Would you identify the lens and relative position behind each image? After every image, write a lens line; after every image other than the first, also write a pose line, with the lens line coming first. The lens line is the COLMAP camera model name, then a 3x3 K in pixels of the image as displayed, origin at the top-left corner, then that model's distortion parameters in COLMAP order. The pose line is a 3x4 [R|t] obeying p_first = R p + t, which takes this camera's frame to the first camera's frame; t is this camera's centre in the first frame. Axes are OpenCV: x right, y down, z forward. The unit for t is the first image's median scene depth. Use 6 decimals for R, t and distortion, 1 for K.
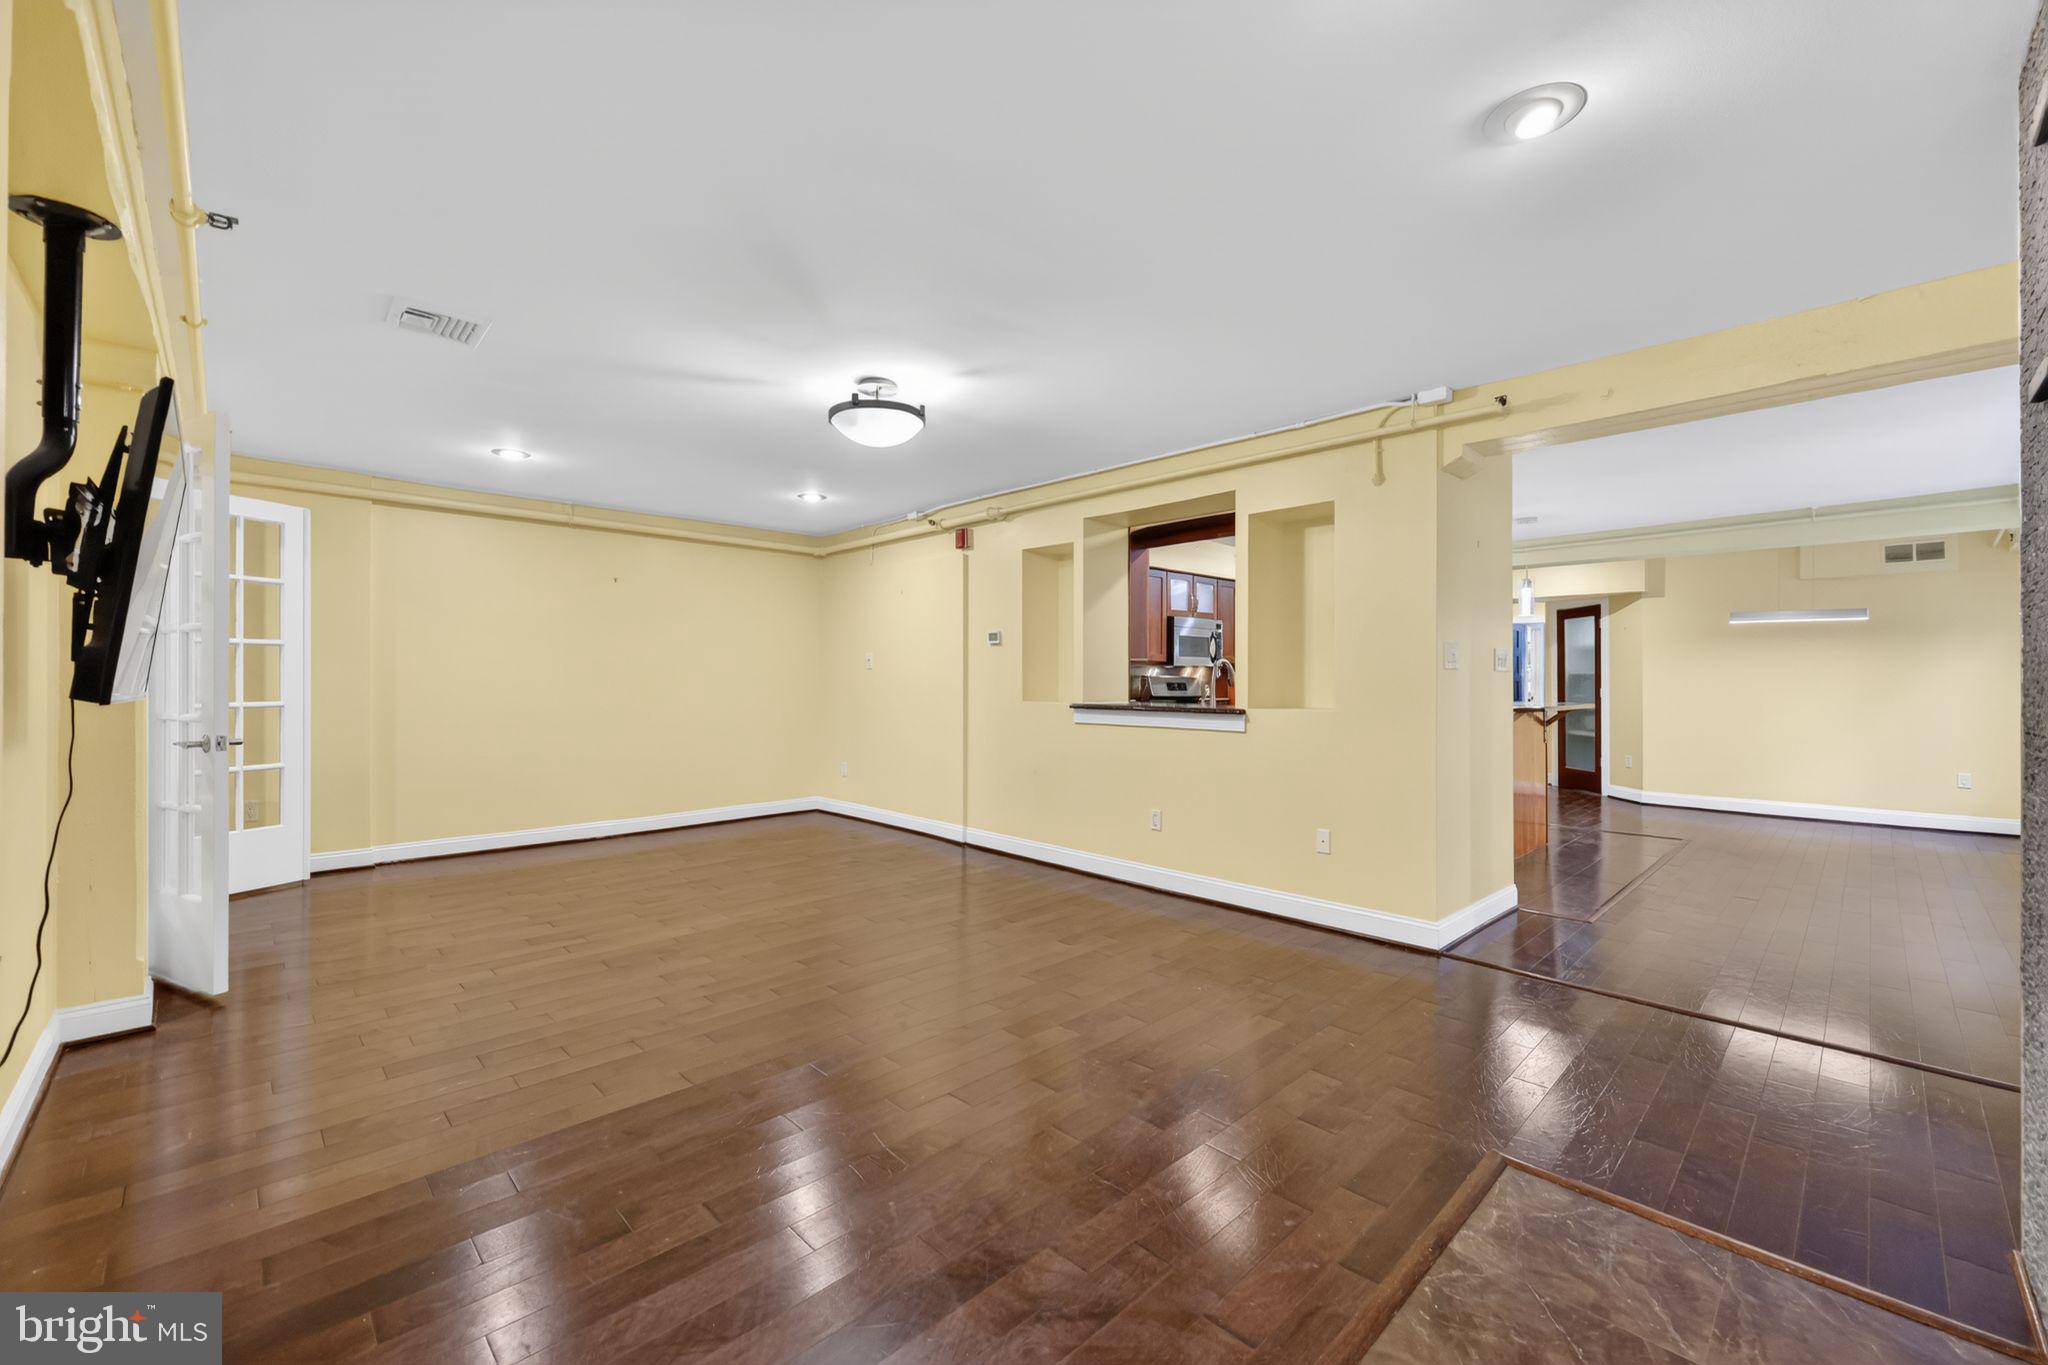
lens RADIAL K [[823.7, 0, 1023.6], [0, 823.7, 680.4], [0, 0, 1]] dist [0.000514, 0.000848]
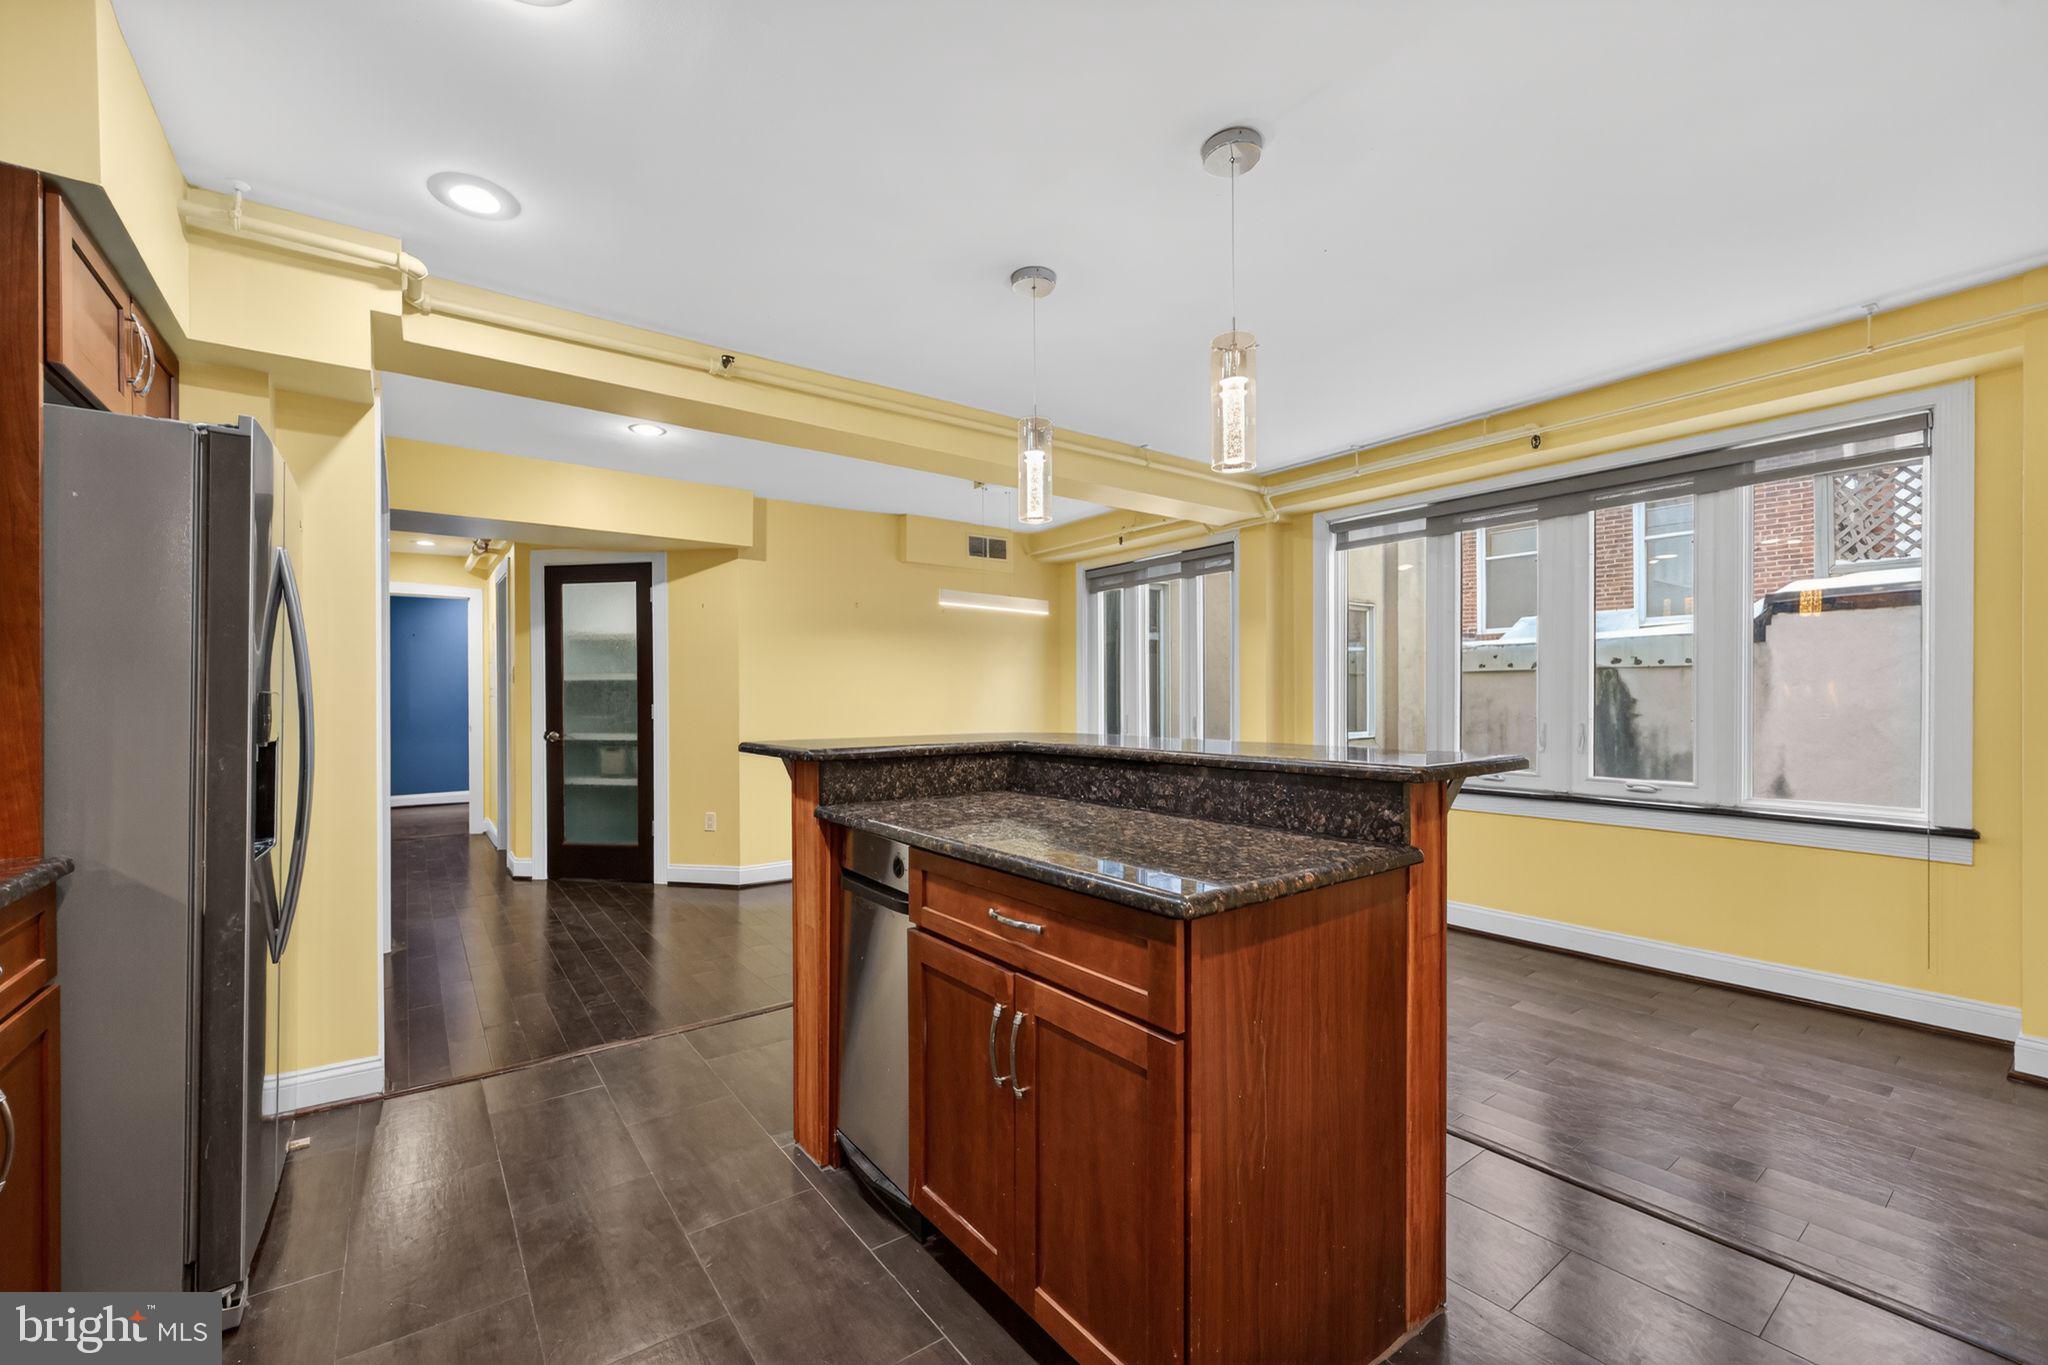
lens RADIAL K [[833.1, 0, 1019.7], [0, 833.1, 692.5], [0, 0, 1]] dist [0.001416, 0.000188]
pose [[0.139277, -0.000526, 0.990253, 0.183466], [0.005300, 0.999986, -0.000214, 0.003676], [-0.990239, 0.005278, 0.139277, 0.839929]]
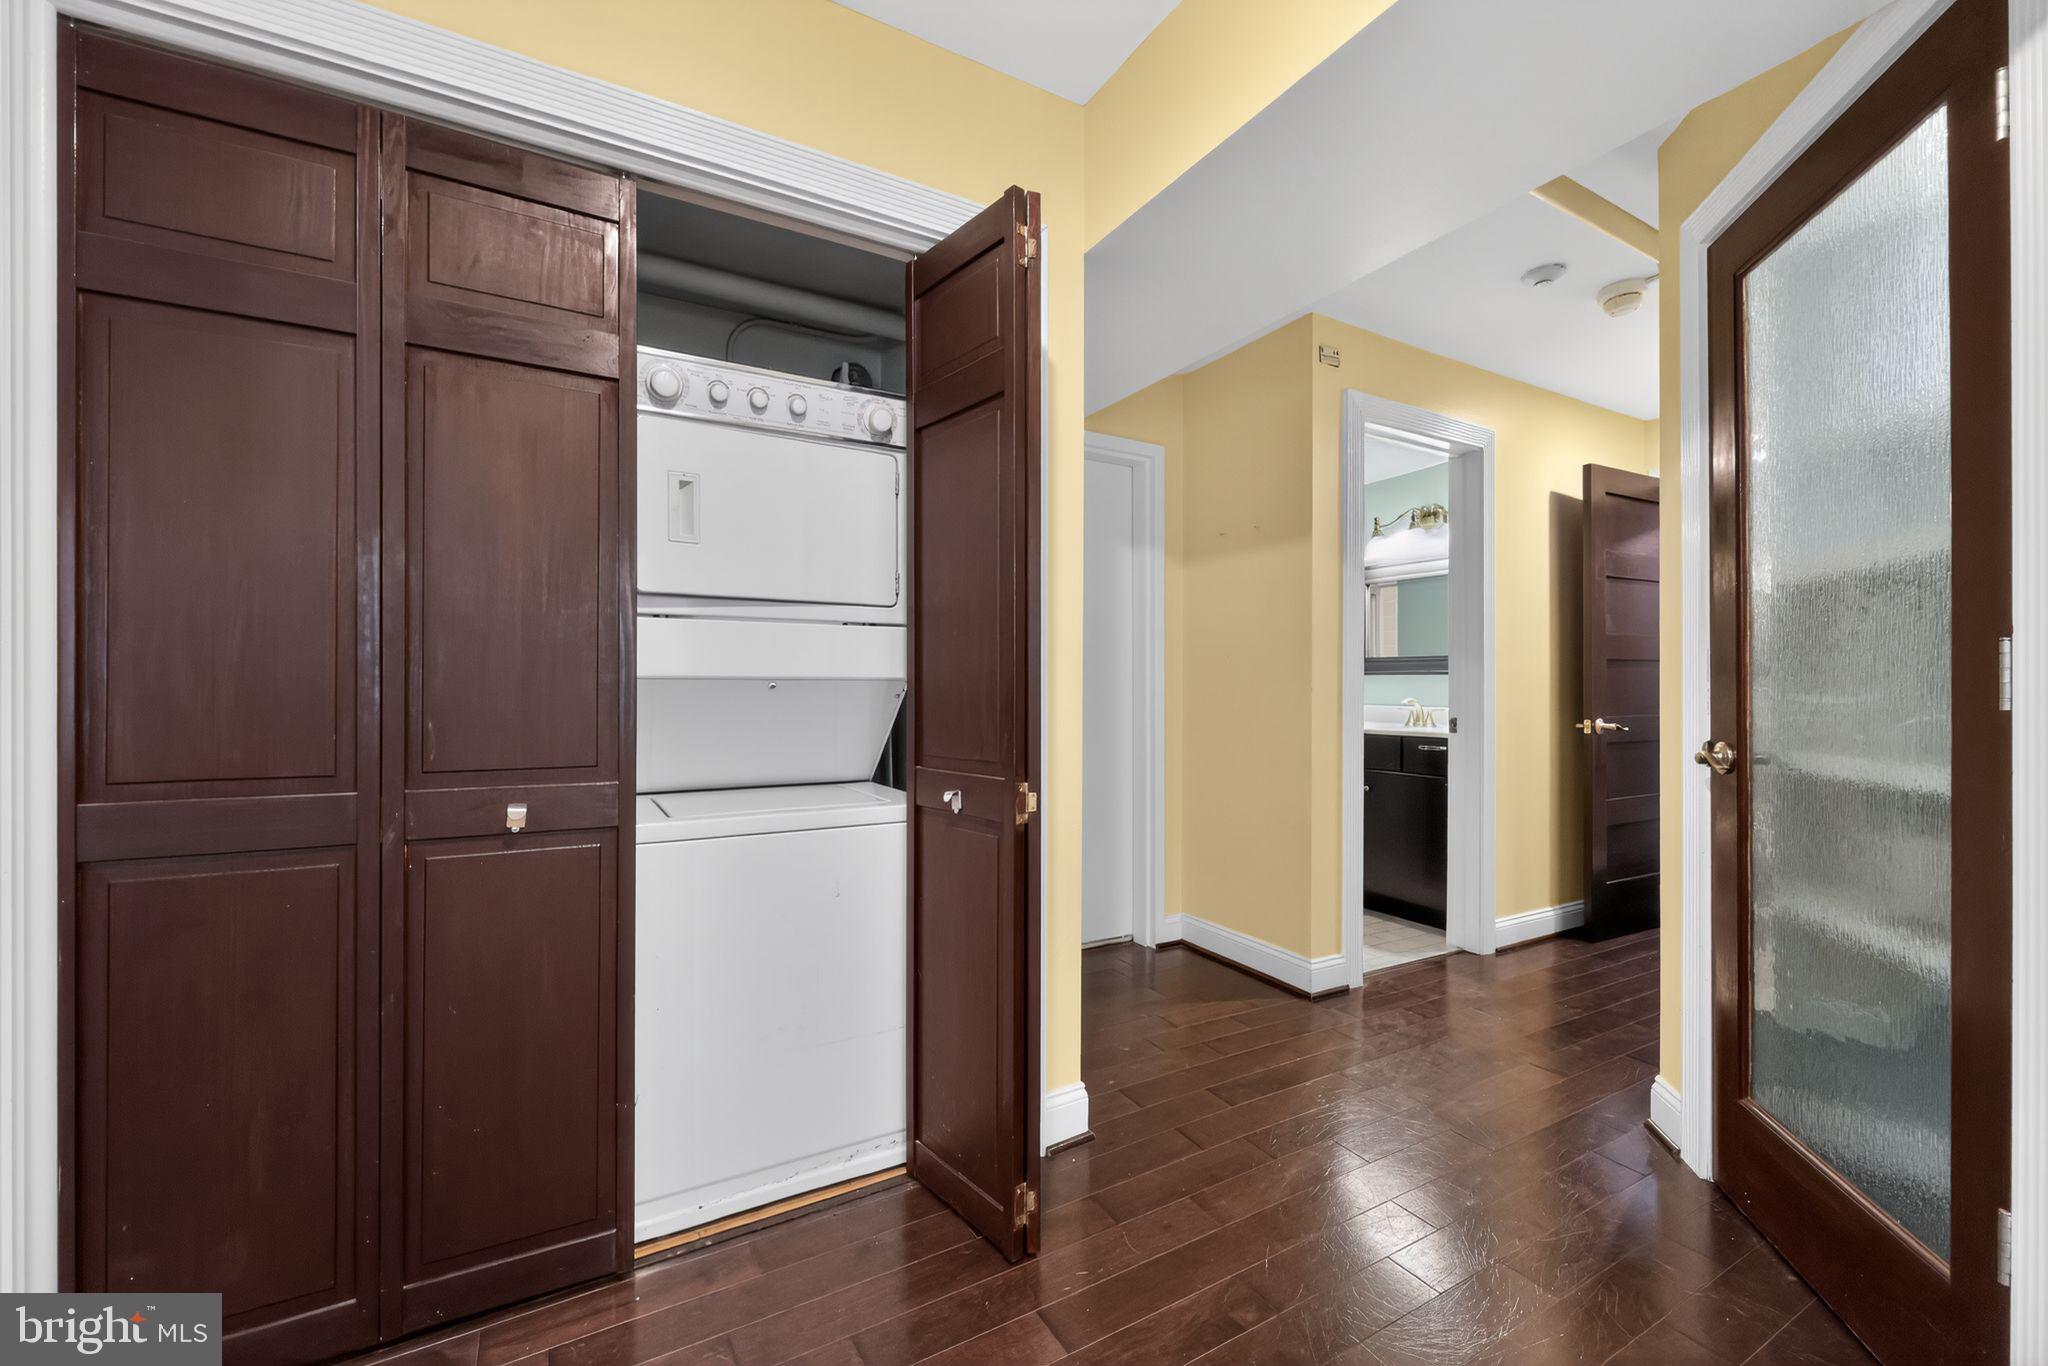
lens RADIAL K [[872.0, 0, 1023.2], [0, 872.0, 695.0], [0, 0, 1]] dist [0.001368, 0.000331]
pose [[0.977486, 0.000985, -0.210999, 0.750606], [-0.002034, 0.999987, -0.004754, 0.025476], [0.210991, 0.005076, 0.977475, 1.080594]]
